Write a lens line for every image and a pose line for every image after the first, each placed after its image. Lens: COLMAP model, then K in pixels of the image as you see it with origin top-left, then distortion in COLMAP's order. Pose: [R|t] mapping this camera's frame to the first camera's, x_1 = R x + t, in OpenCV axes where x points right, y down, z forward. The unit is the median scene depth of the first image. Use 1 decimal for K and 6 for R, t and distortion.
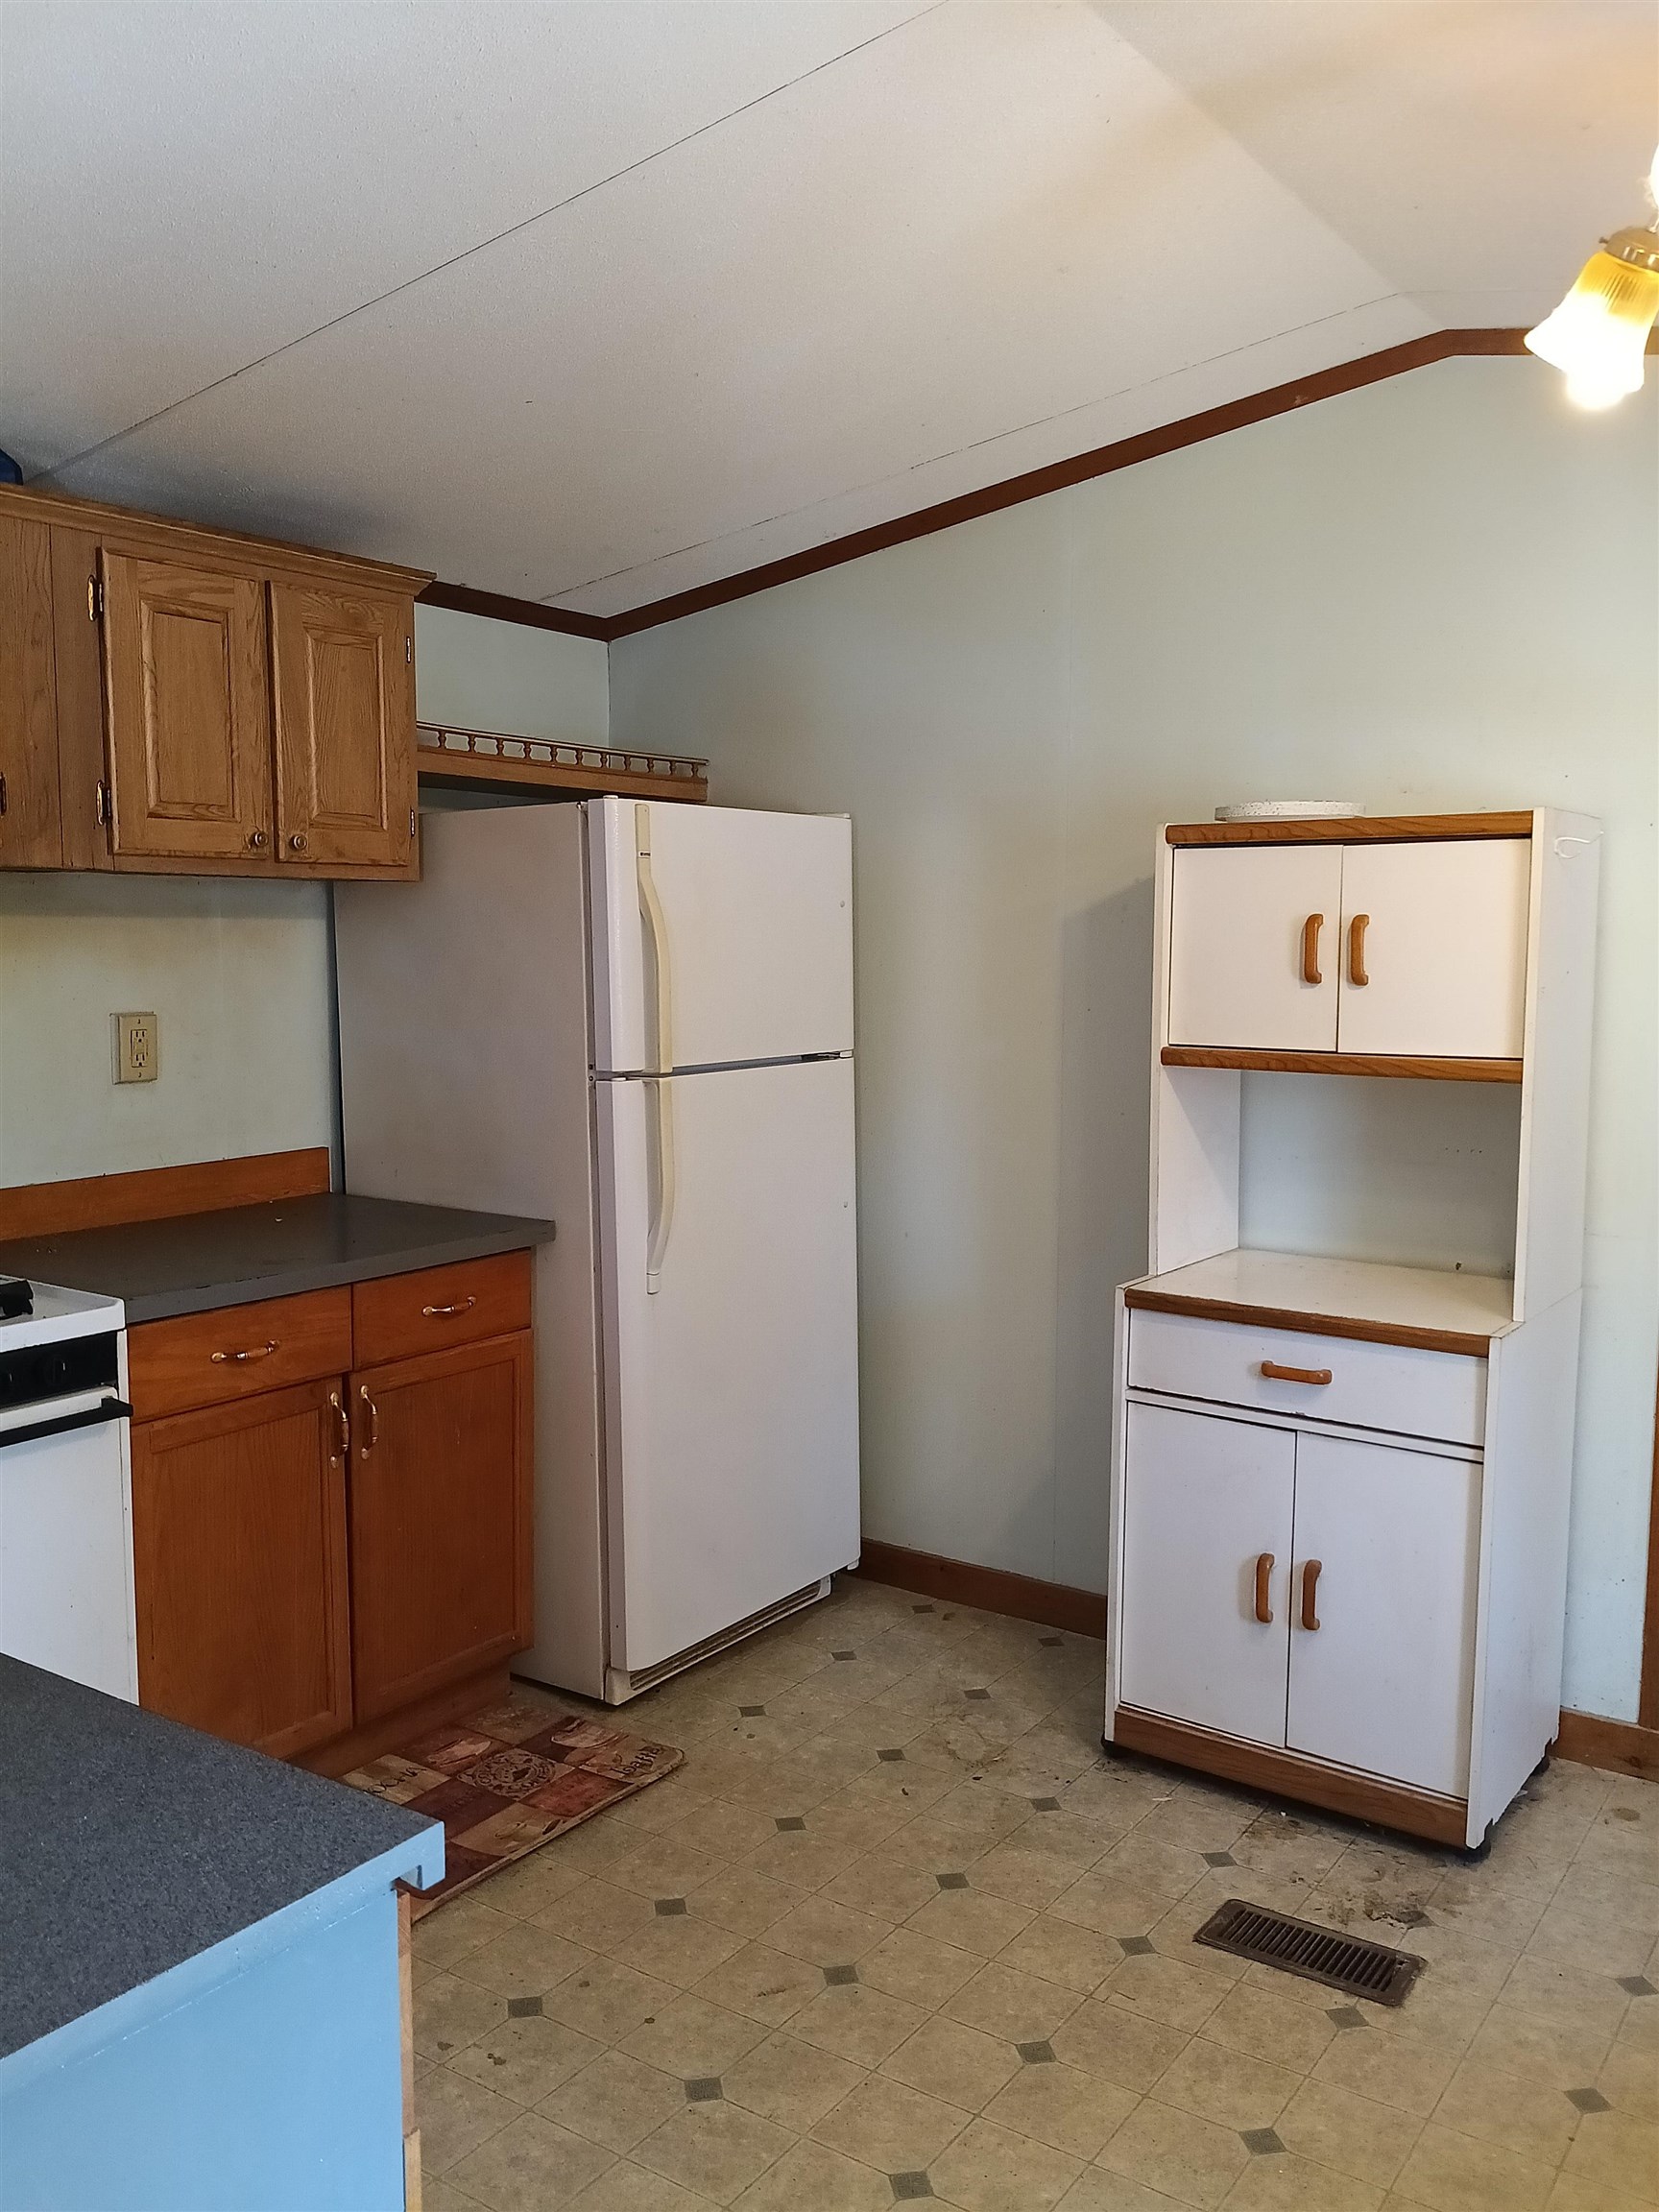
lens RADIAL K [[1803.1, 0, 829.5], [0, 1803.1, 1106.0], [0, 0, 1]] dist [0.074736, -0.000748]
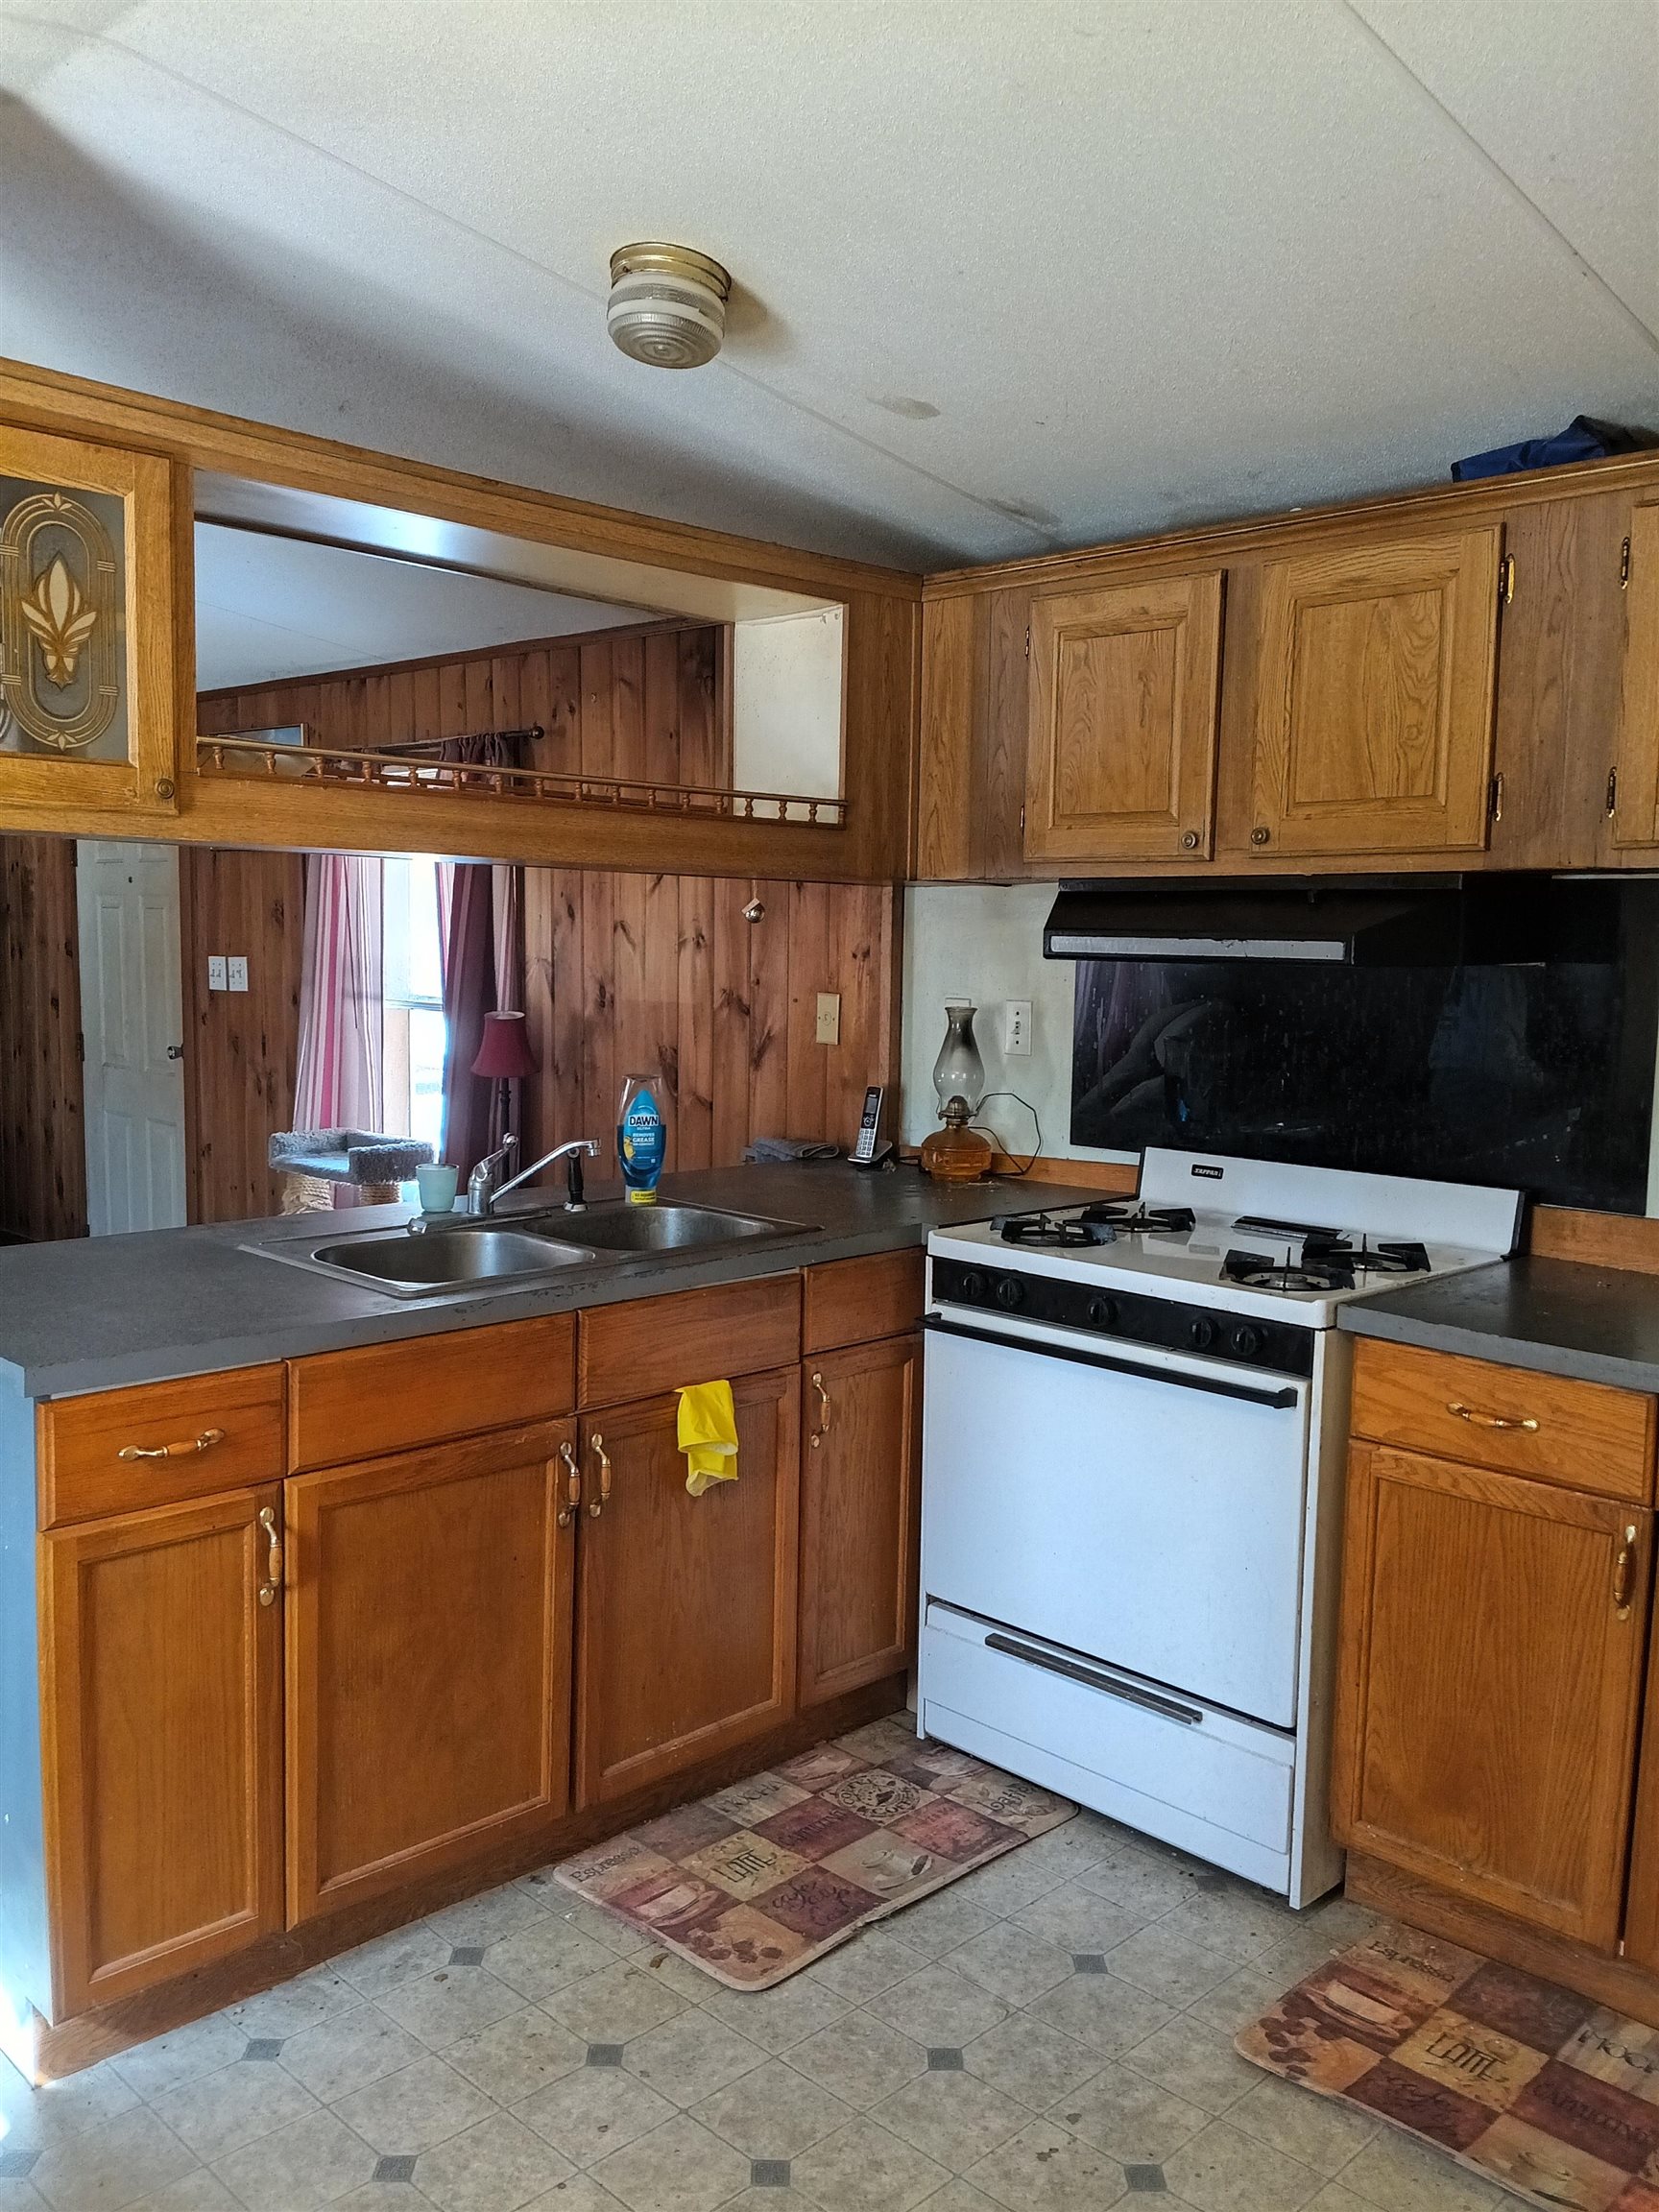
lens RADIAL K [[1758.6, 0, 824.3], [0, 1758.6, 1119.7], [0, 0, 1]] dist [0.088915, -0.142363]
pose [[-0.161223, 0.096066, -0.982231, 0.628921], [-0.120307, 0.985916, 0.116174, -0.074227], [0.979558, 0.136900, -0.147395, 0.913589]]
